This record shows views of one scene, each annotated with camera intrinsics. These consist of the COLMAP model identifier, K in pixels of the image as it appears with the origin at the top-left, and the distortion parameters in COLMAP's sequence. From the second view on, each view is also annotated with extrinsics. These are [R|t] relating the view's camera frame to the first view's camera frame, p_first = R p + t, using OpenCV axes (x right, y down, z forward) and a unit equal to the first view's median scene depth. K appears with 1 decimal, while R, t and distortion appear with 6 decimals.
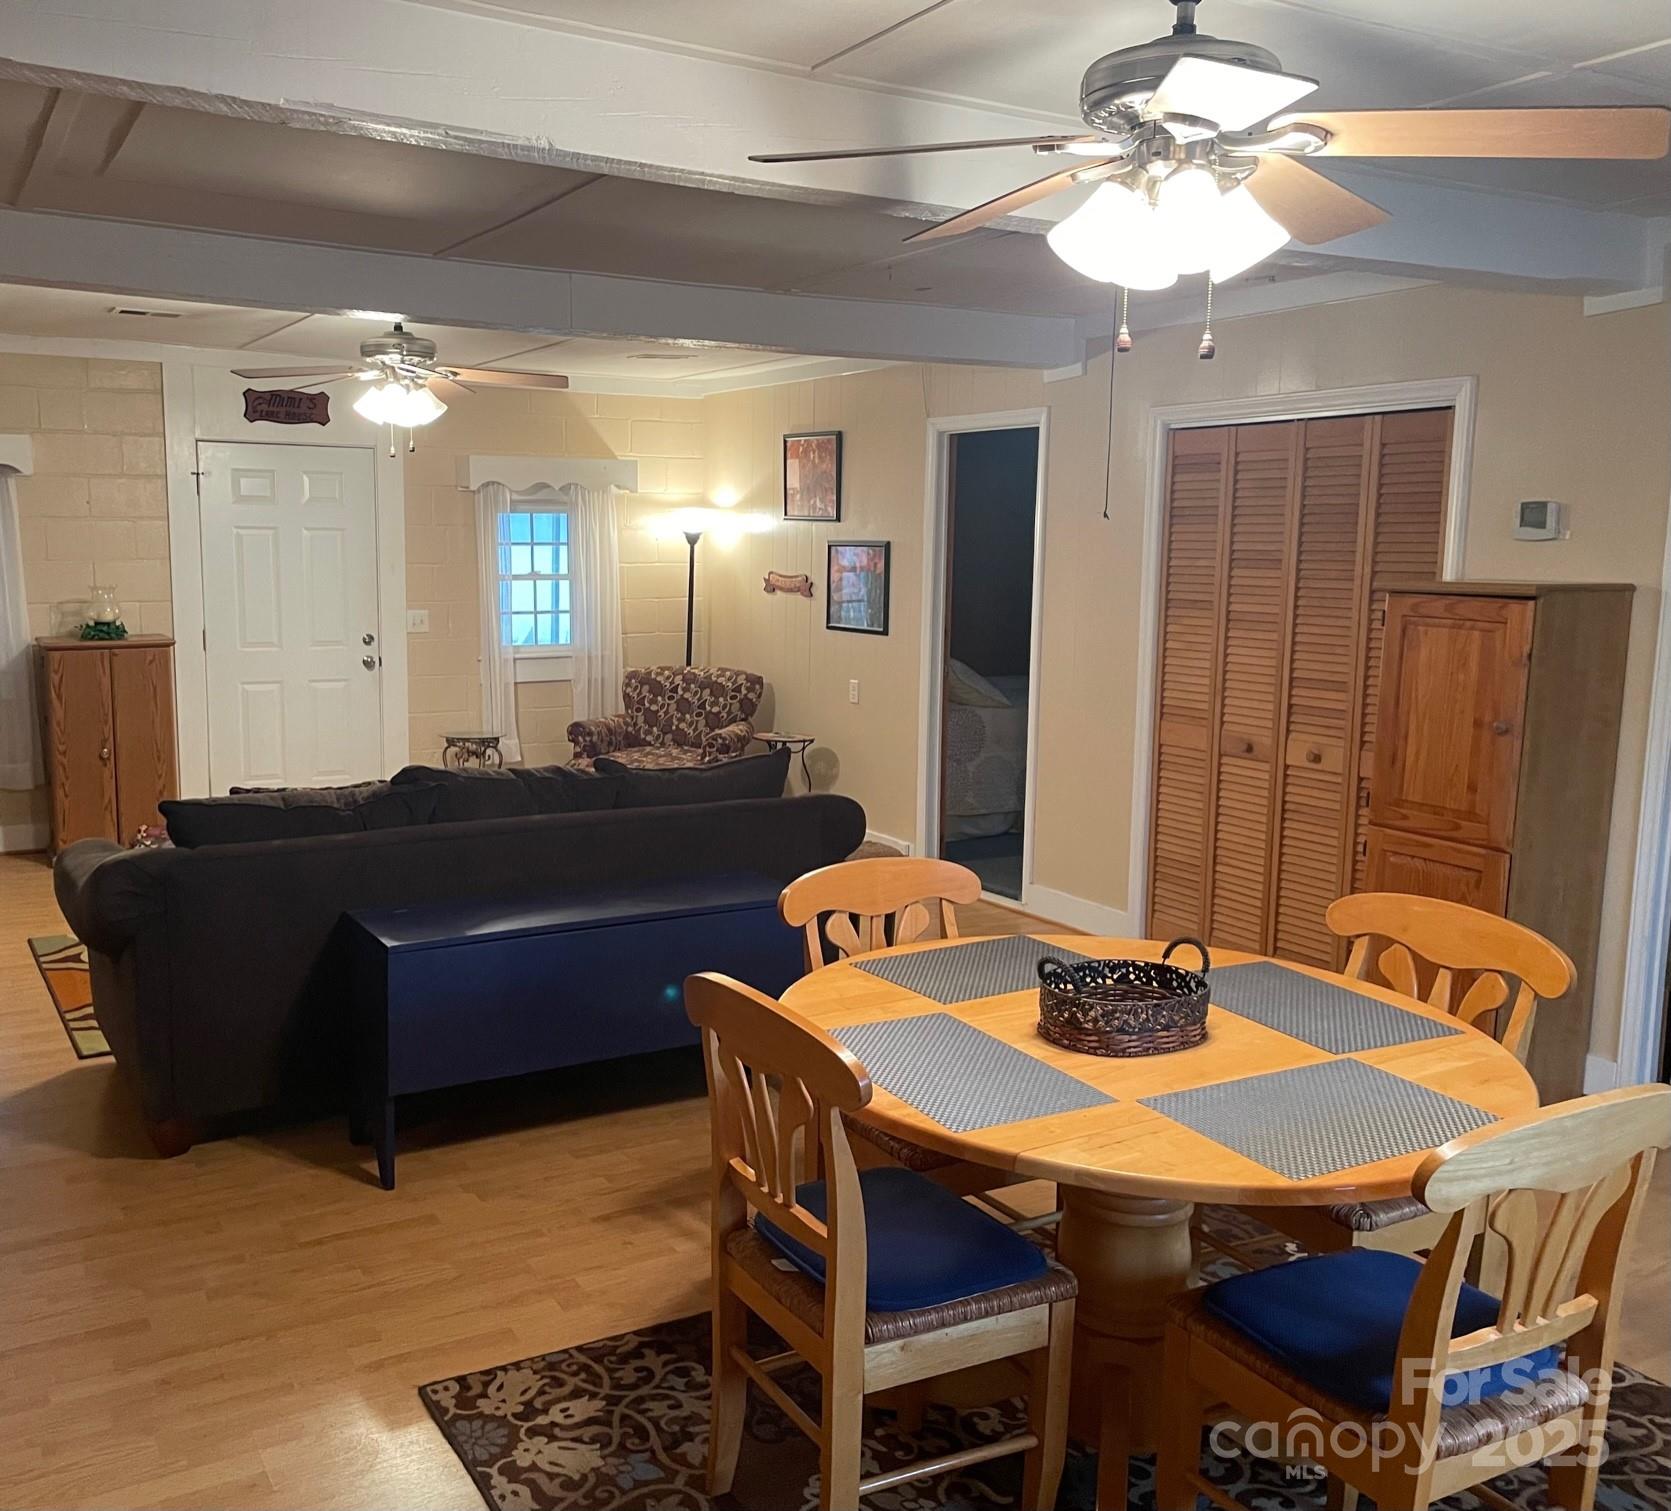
lens RADIAL K [[1564.0, 0, 835.5], [0, 1564.0, 755.5], [0, 0, 1]] dist [0.003282, 0.002374]
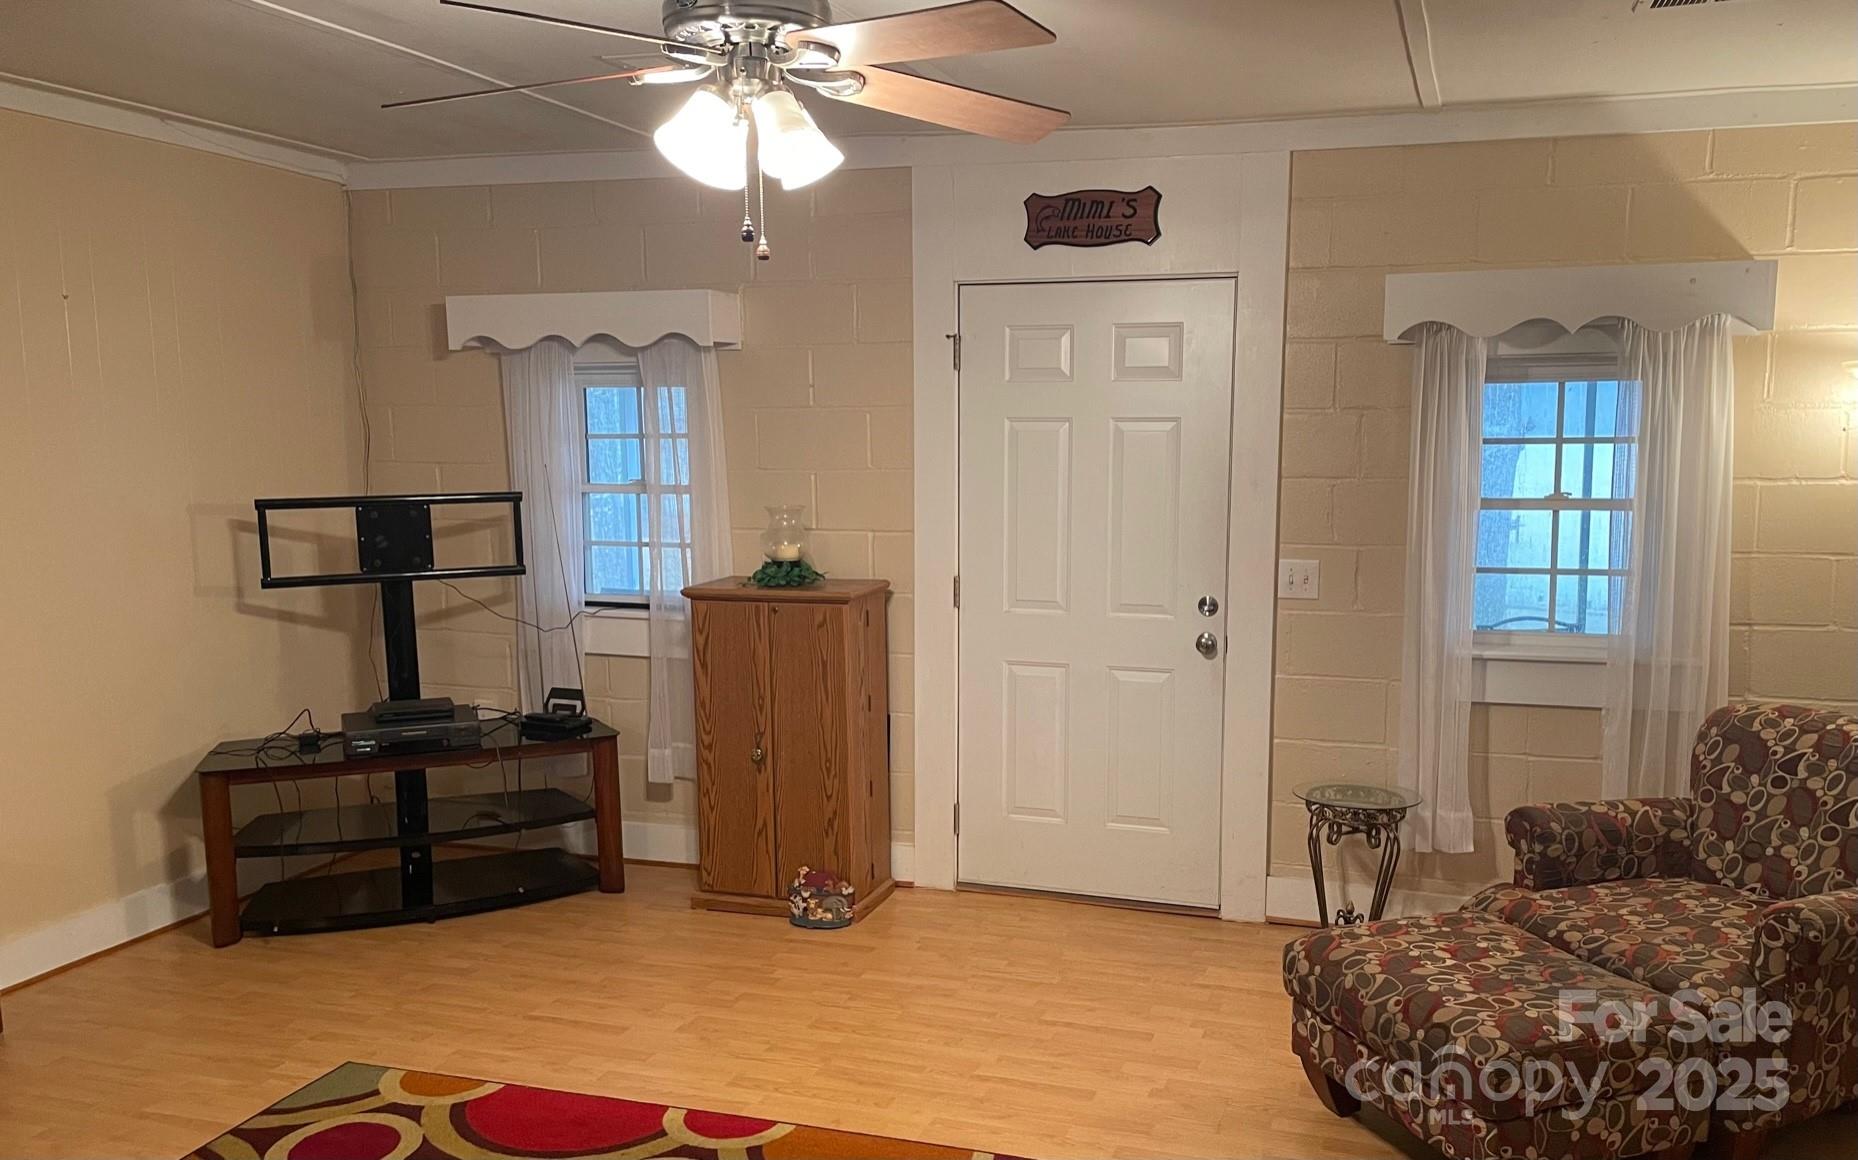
lens RADIAL K [[1589.8, 0, 929.0], [0, 1589.8, 616.0], [0, 0, 1]] dist [0.011296, 0.008529]
pose [[0.629834, 0.081867, -0.772404, 0.092782], [-0.096753, 0.994954, 0.026561, -0.074664], [0.770681, 0.058003, 0.634576, 0.532928]]
